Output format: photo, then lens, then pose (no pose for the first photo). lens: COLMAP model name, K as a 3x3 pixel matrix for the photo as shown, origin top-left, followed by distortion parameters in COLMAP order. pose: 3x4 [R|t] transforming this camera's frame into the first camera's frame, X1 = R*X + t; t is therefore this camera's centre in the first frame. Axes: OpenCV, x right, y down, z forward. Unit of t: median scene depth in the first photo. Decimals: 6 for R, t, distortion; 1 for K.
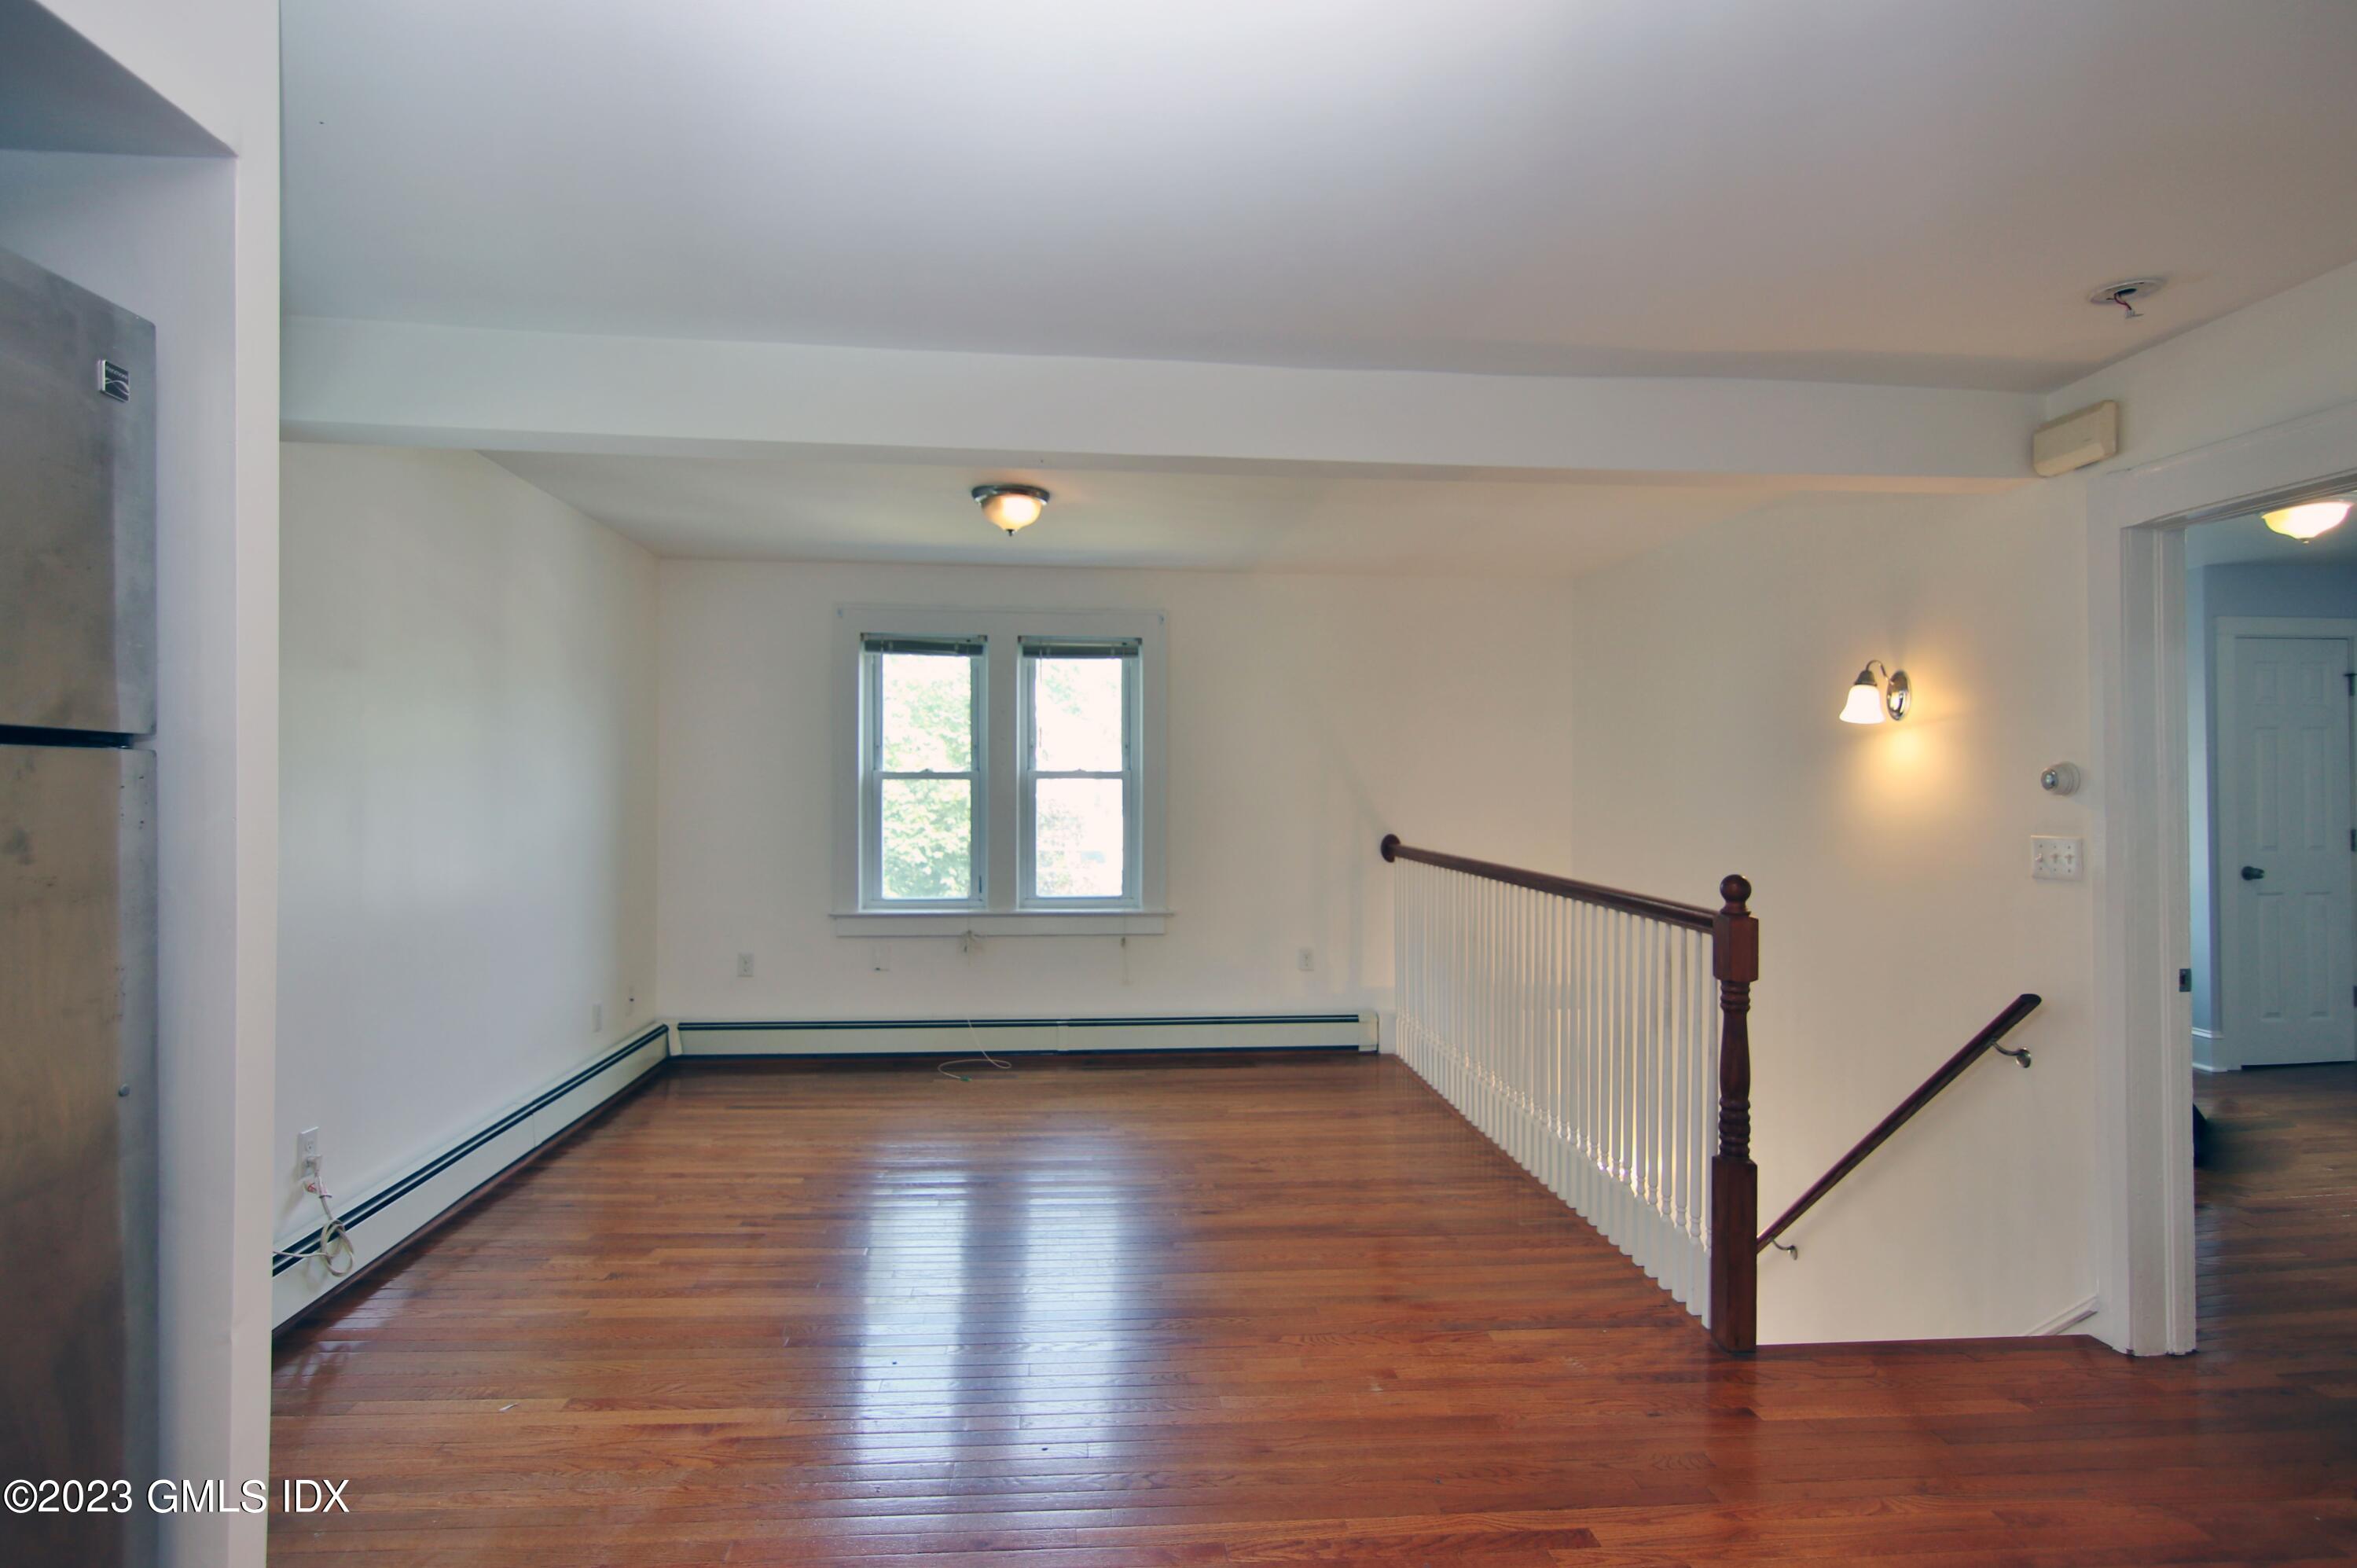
lens RADIAL K [[1209.7, 0, 1177.2], [0, 1209.7, 778.7], [0, 0, 1]] dist [-0.001849, 0.003154]
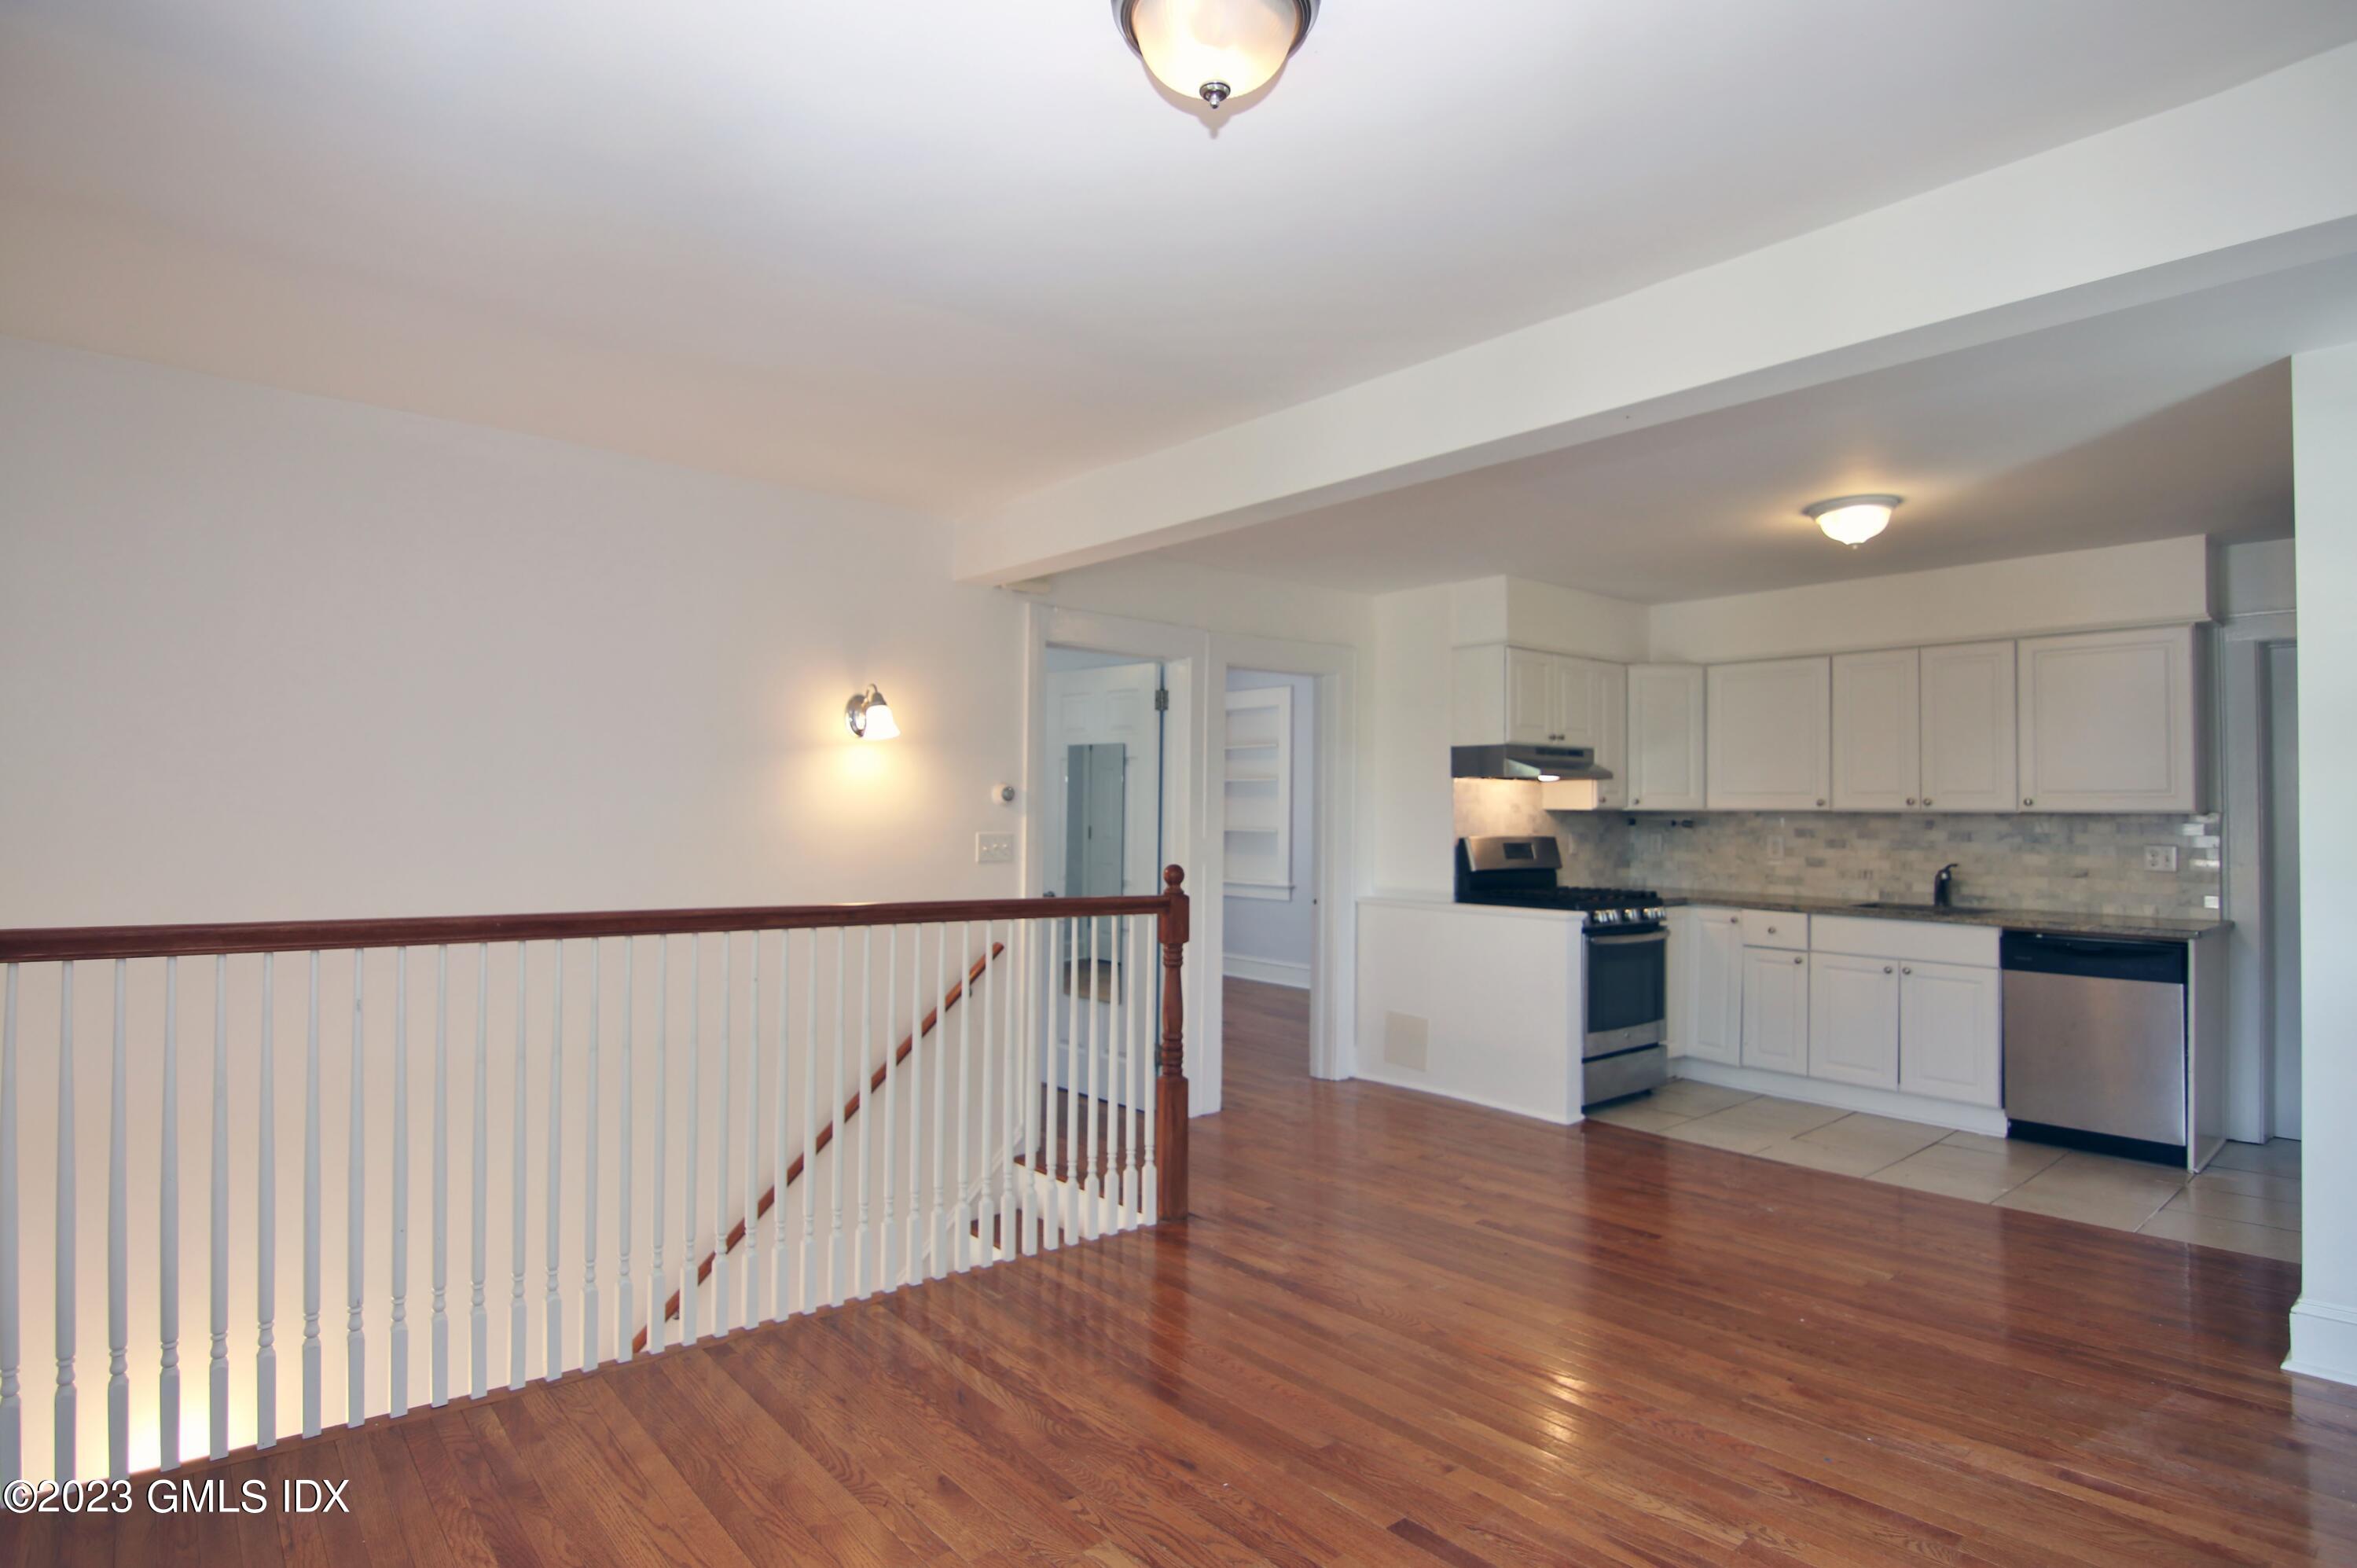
lens RADIAL K [[1198.4, 0, 1179.3], [0, 1198.4, 776.2], [0, 0, 1]] dist [0.001937, -0.016710]
pose [[-0.579480, 0.016727, 0.814815, -0.586219], [-0.019273, 0.999229, -0.034219, 0.025385], [-0.814759, -0.035533, -0.578710, 1.658227]]
